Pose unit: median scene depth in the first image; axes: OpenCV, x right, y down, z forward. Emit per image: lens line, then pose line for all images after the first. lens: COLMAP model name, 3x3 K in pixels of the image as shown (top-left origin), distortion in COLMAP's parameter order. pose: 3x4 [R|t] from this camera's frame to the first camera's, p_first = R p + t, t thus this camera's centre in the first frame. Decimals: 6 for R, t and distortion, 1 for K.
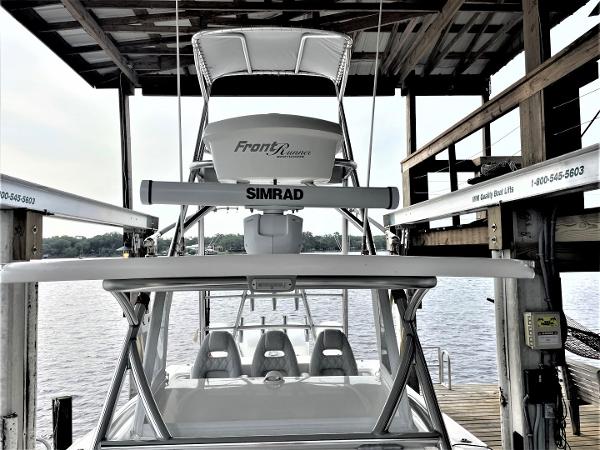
lens RADIAL K [[469.1, 0, 295.3], [0, 469.1, 223.1], [0, 0, 1]] dist [0.079961, -0.114801]
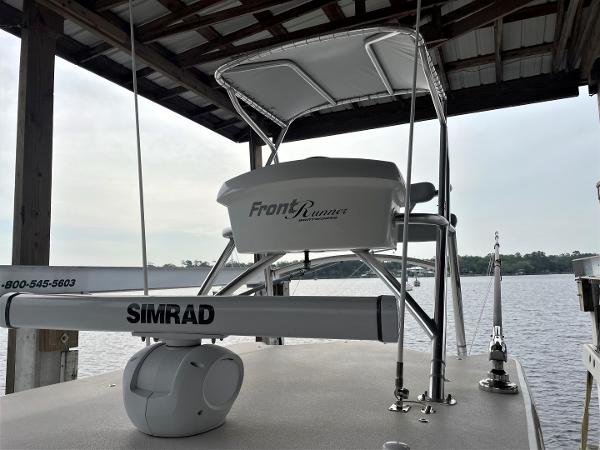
lens RADIAL K [[439.0, 0, 300.0], [0, 439.0, 225.0], [0, 0, 1]] dist [0.096528, -0.141293]
pose [[0.892197, -0.051393, -0.448714, 0.184648], [0.030845, 0.998119, -0.052988, -0.072237], [0.450593, 0.033435, 0.892103, 0.303370]]
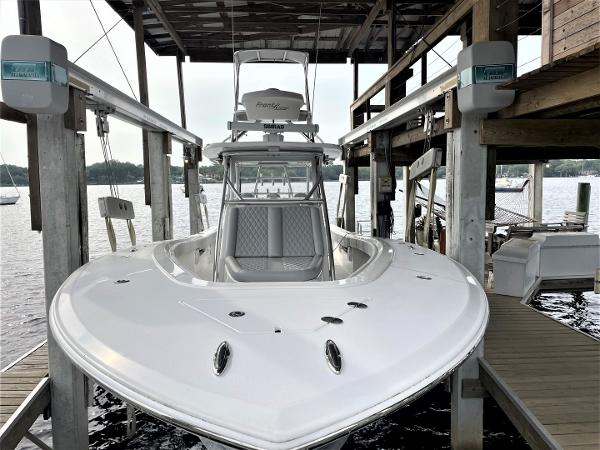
lens RADIAL K [[469.1, 0, 295.3], [0, 469.1, 223.1], [0, 0, 1]] dist [0.079961, -0.114801]
pose [[0.999911, 0.004302, 0.012629, 0.027508], [-0.006099, 0.989279, 0.145911, 0.051077], [-0.011866, -0.145975, 0.989217, -0.979715]]
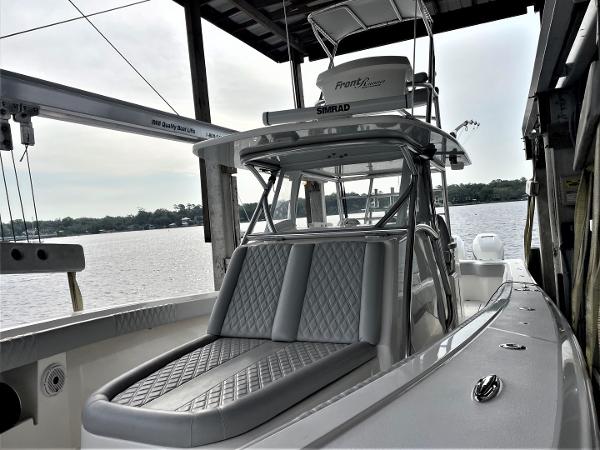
lens RADIAL K [[469.1, 0, 295.3], [0, 469.1, 223.1], [0, 0, 1]] dist [0.079961, -0.114801]
pose [[0.891199, -0.042352, -0.451632, 0.308717], [0.083629, 0.993905, 0.071821, 0.112345], [0.445838, -0.101776, 0.889309, -0.327298]]
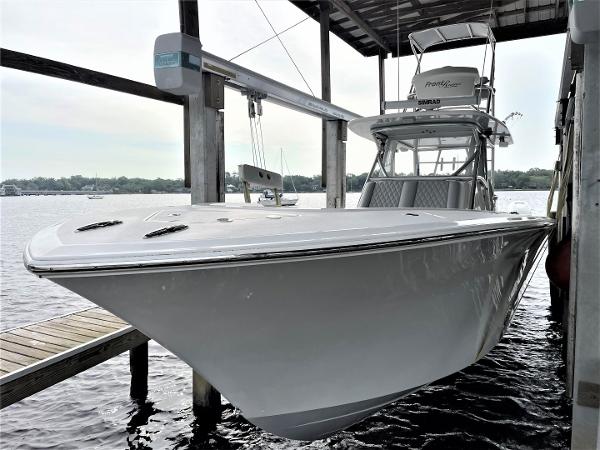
lens RADIAL K [[454.0, 0, 300.0], [0, 454.0, 225.0], [0, 0, 1]] dist [0.072871, -0.102985]
pose [[0.860965, 0.050445, -0.506156, 0.362293], [0.017734, 0.991489, 0.128980, 0.151132], [0.508354, -0.120023, 0.852743, -0.906415]]
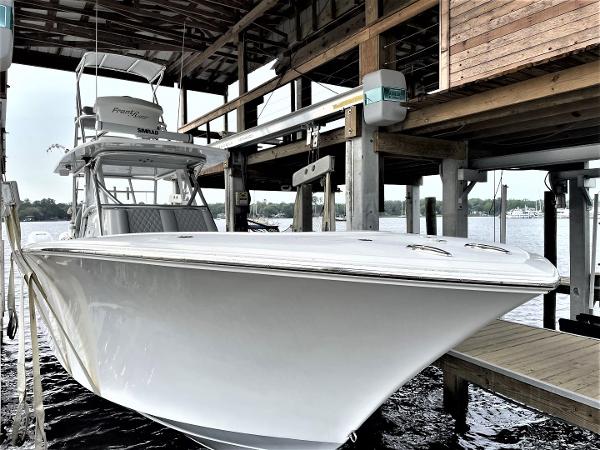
lens RADIAL K [[469.1, 0, 295.3], [0, 469.1, 223.1], [0, 0, 1]] dist [0.079961, -0.114801]
pose [[0.867499, 0.008643, 0.497364, -0.349675], [-0.035170, 0.998413, 0.043994, 0.165734], [-0.496194, -0.055657, 0.866426, -0.963464]]
